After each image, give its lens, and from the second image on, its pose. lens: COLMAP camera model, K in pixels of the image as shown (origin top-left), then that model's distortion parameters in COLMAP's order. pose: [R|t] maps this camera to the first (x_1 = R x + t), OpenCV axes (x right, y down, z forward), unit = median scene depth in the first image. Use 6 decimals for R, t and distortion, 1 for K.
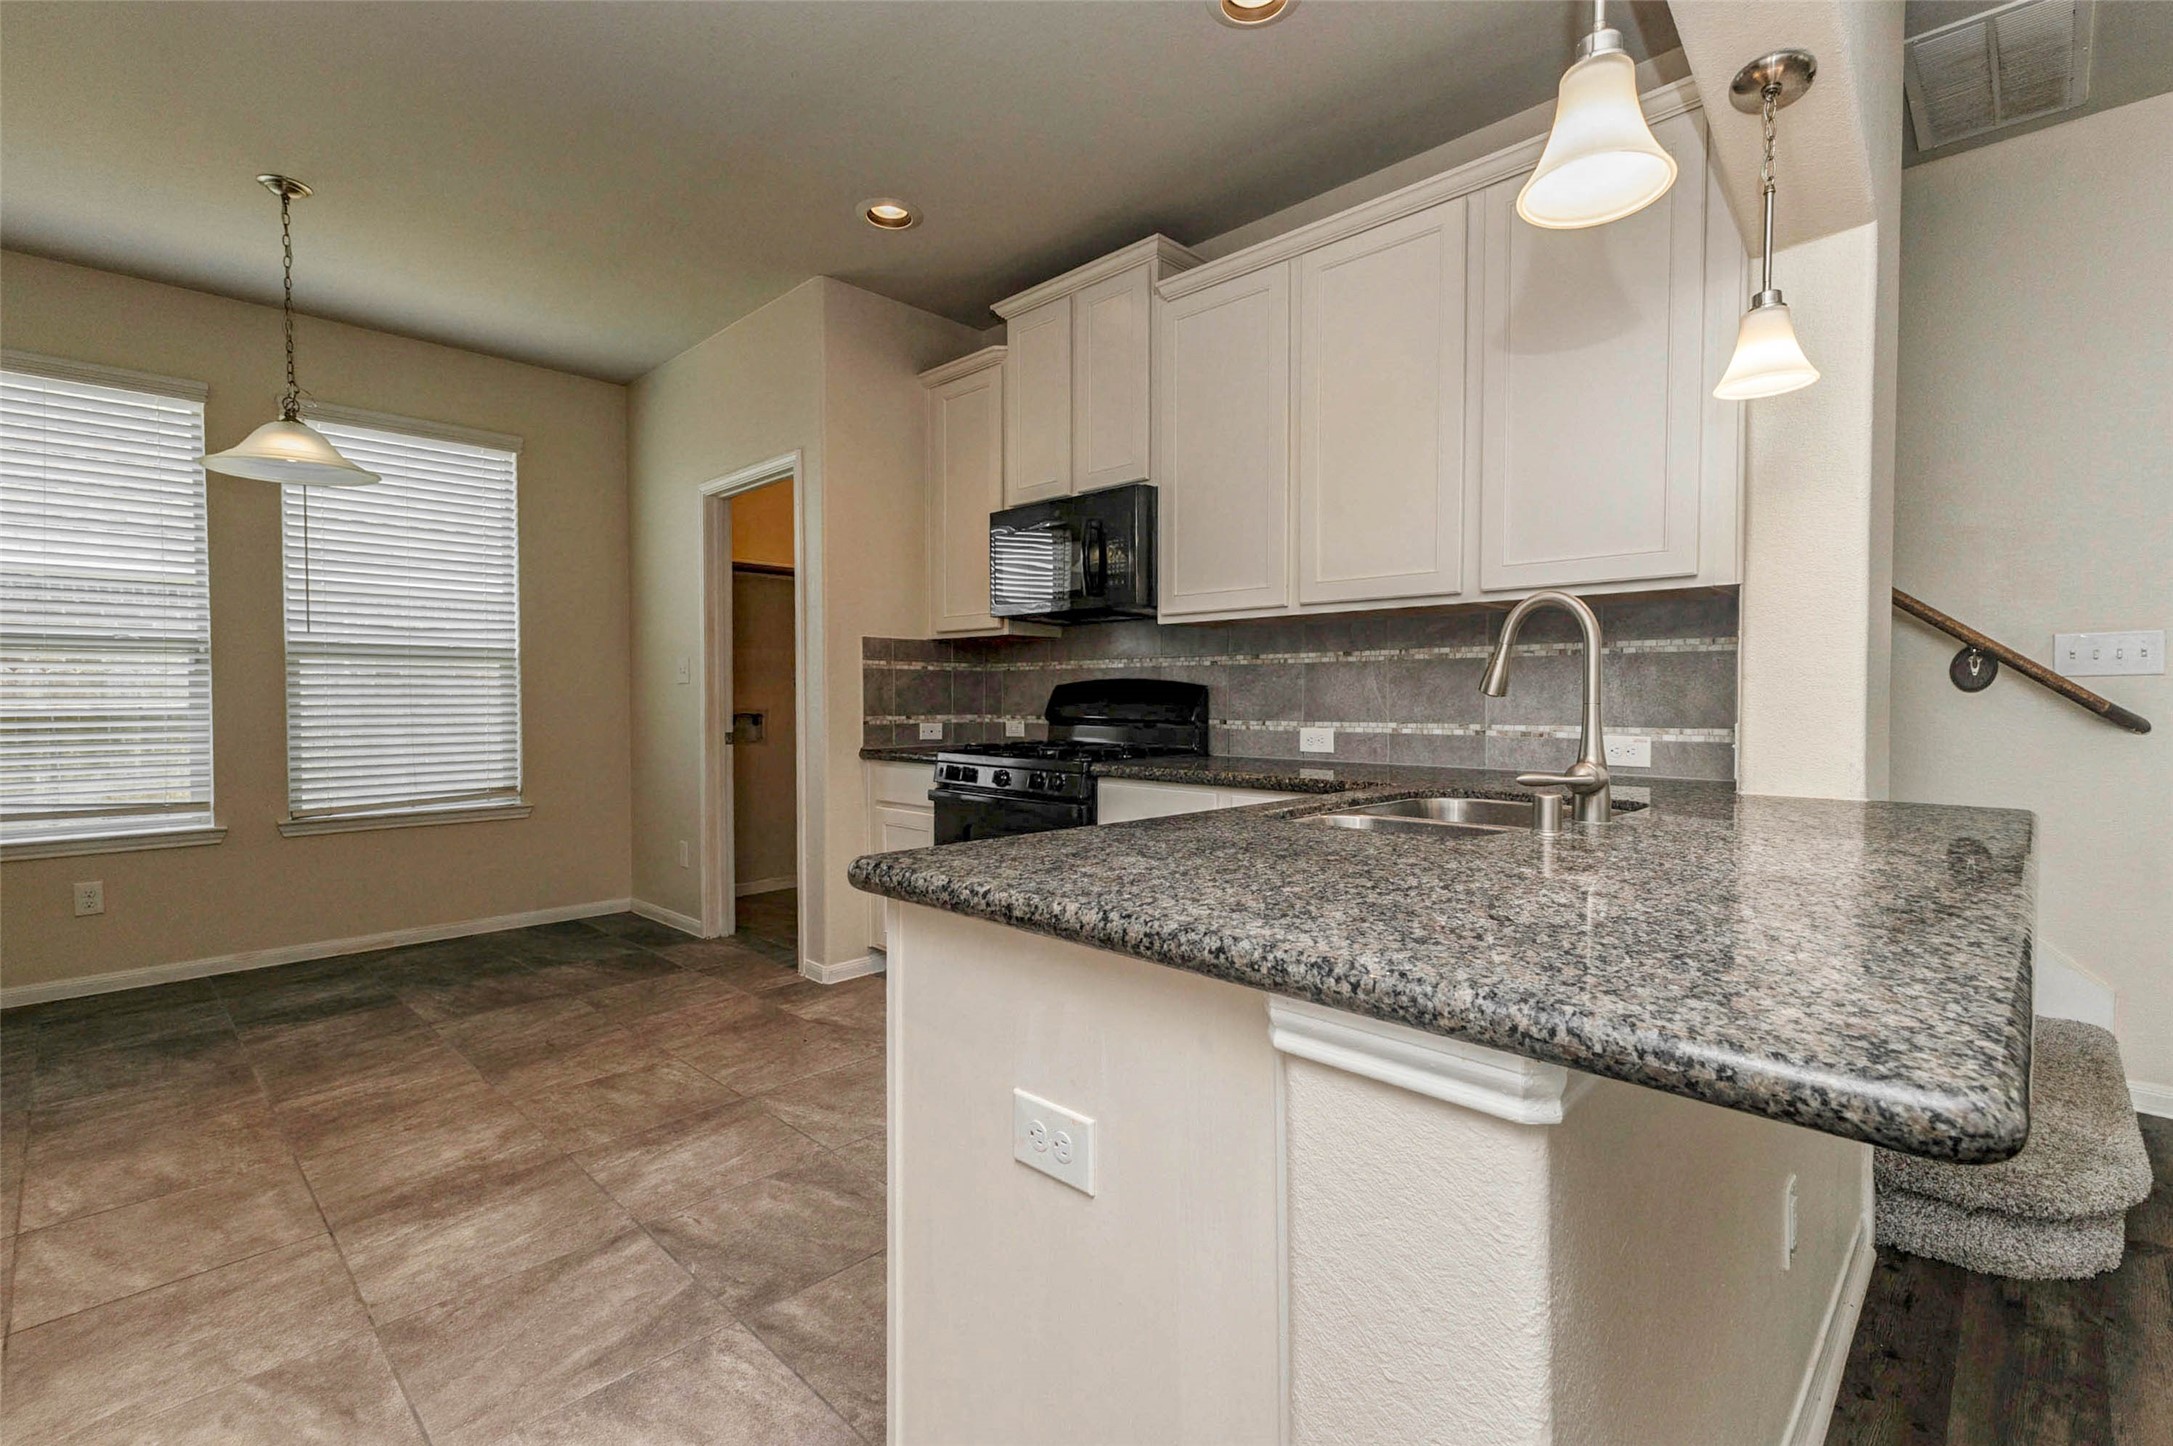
lens RADIAL K [[975.0, 0, 1086.5], [0, 975.0, 723.0], [0, 0, 1]] dist [0.000869, 0.000067]
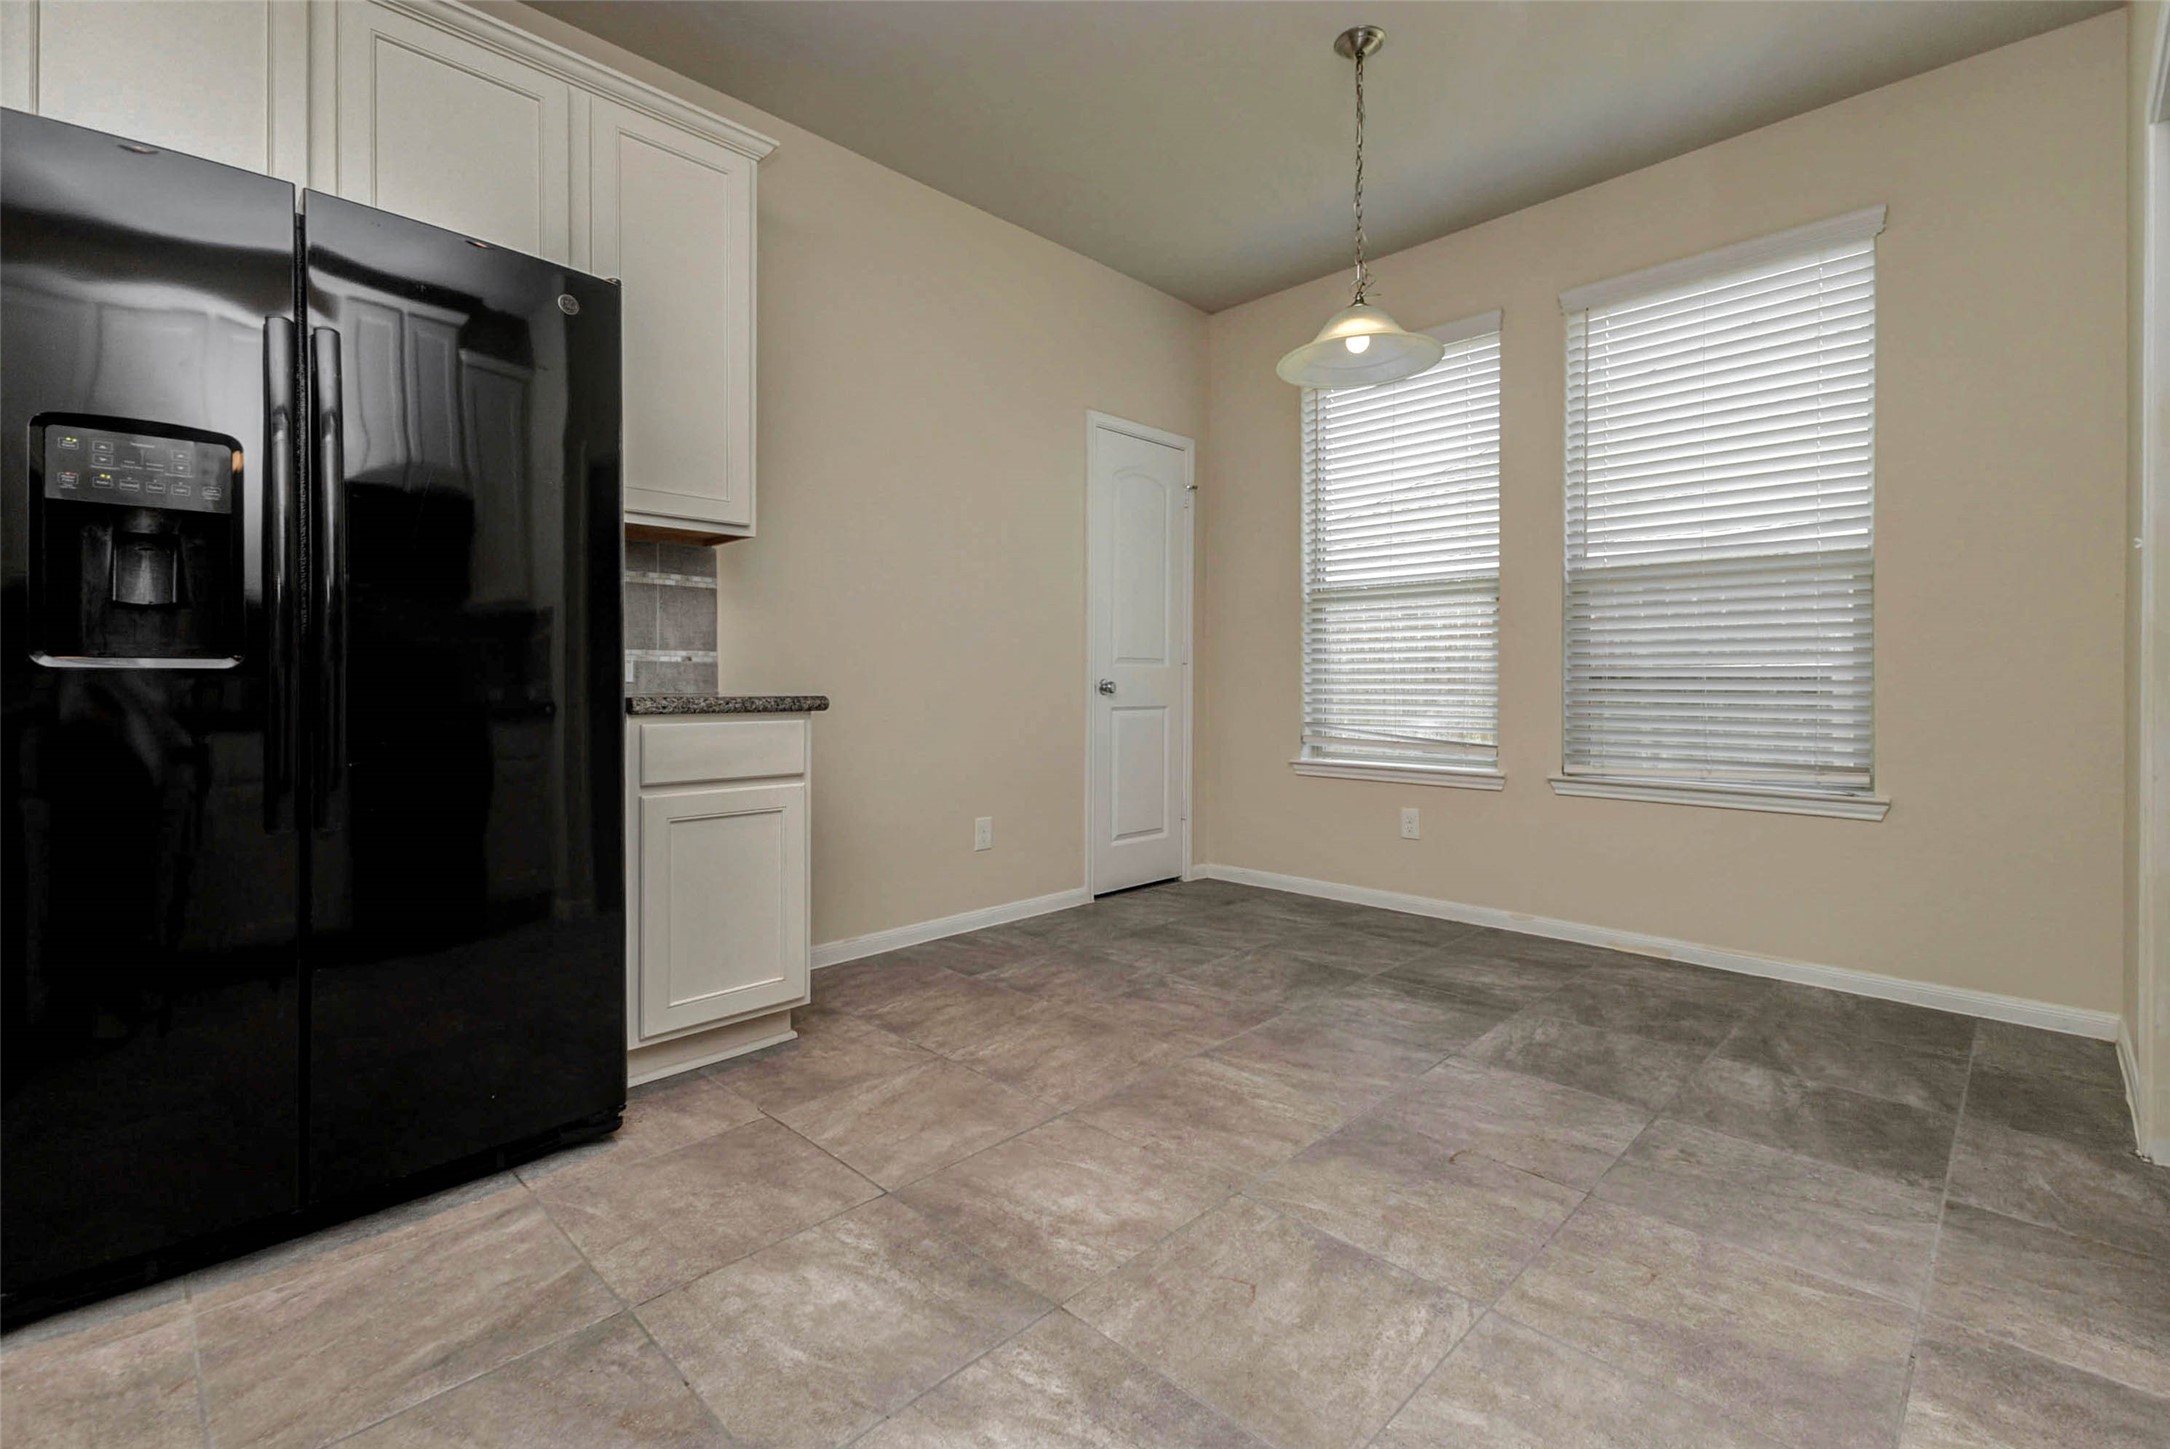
lens RADIAL K [[955.4, 0, 1091.2], [0, 955.4, 678.7], [0, 0, 1]] dist [0.011486, -0.000083]
pose [[-0.002651, -0.000538, -0.999996, 0.053617], [-0.032613, 0.999468, -0.000451, 0.037371], [0.999465, 0.032612, -0.002667, 0.777671]]
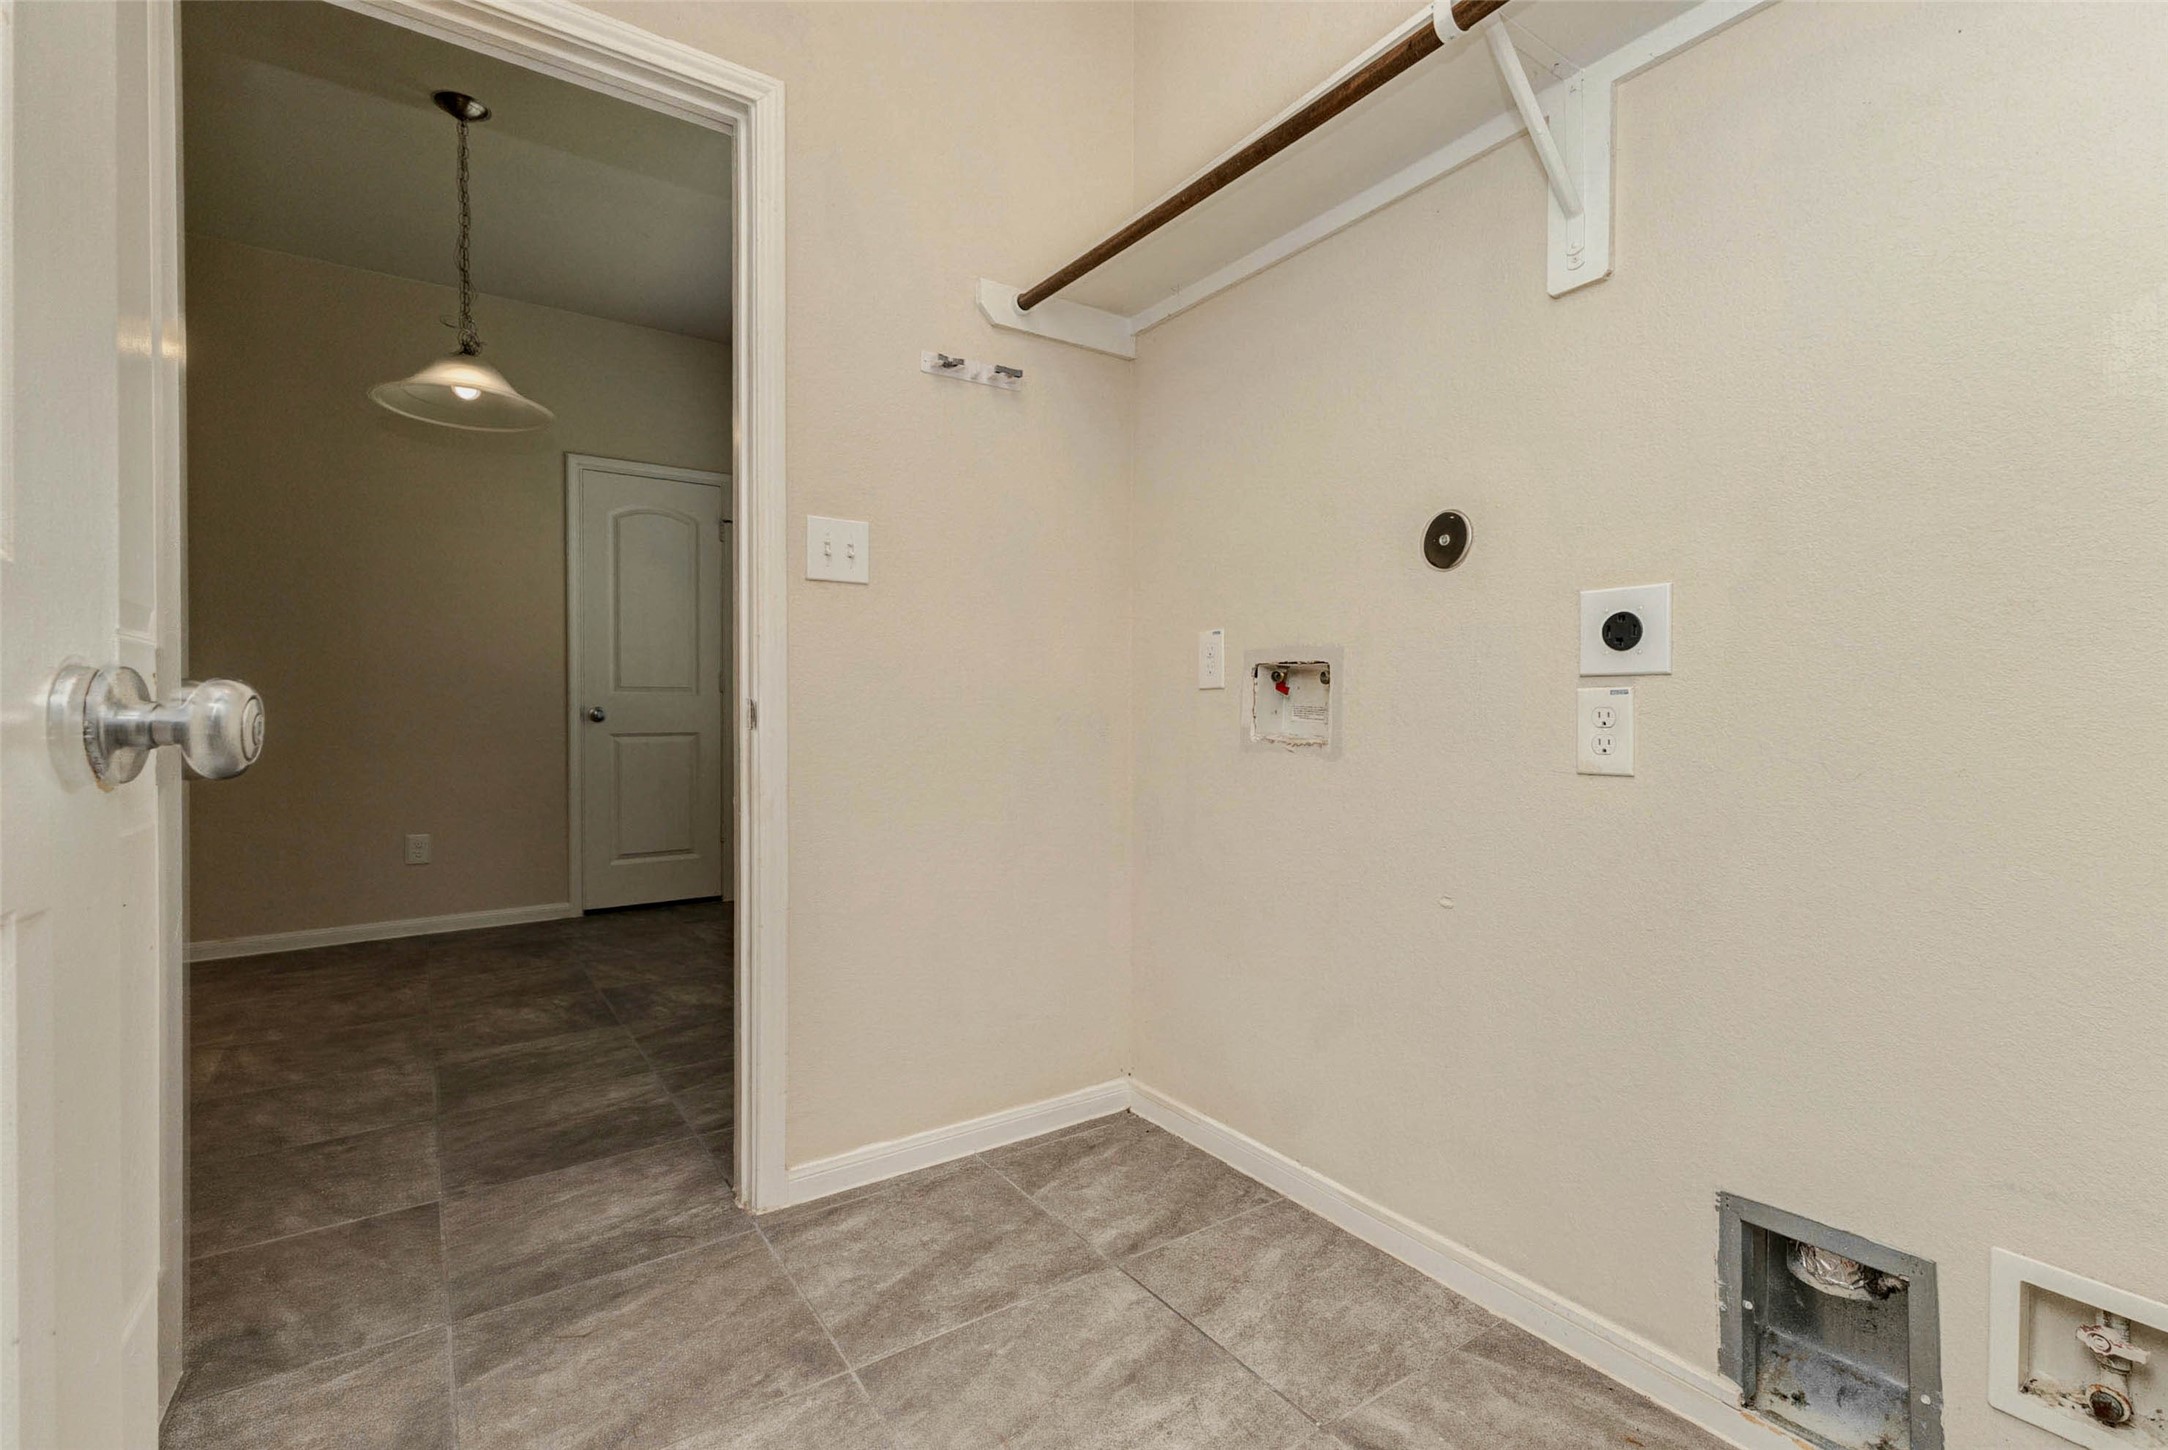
lens RADIAL K [[965.9, 0, 1087.5], [0, 965.9, 706.4], [0, 0, 1]] dist [0.020195, 0.000059]
pose [[-0.177936, -0.001218, -0.984041, 0.005391], [-0.028984, 0.999572, 0.004004, 0.008309], [0.983615, 0.029234, -0.177895, 1.781437]]
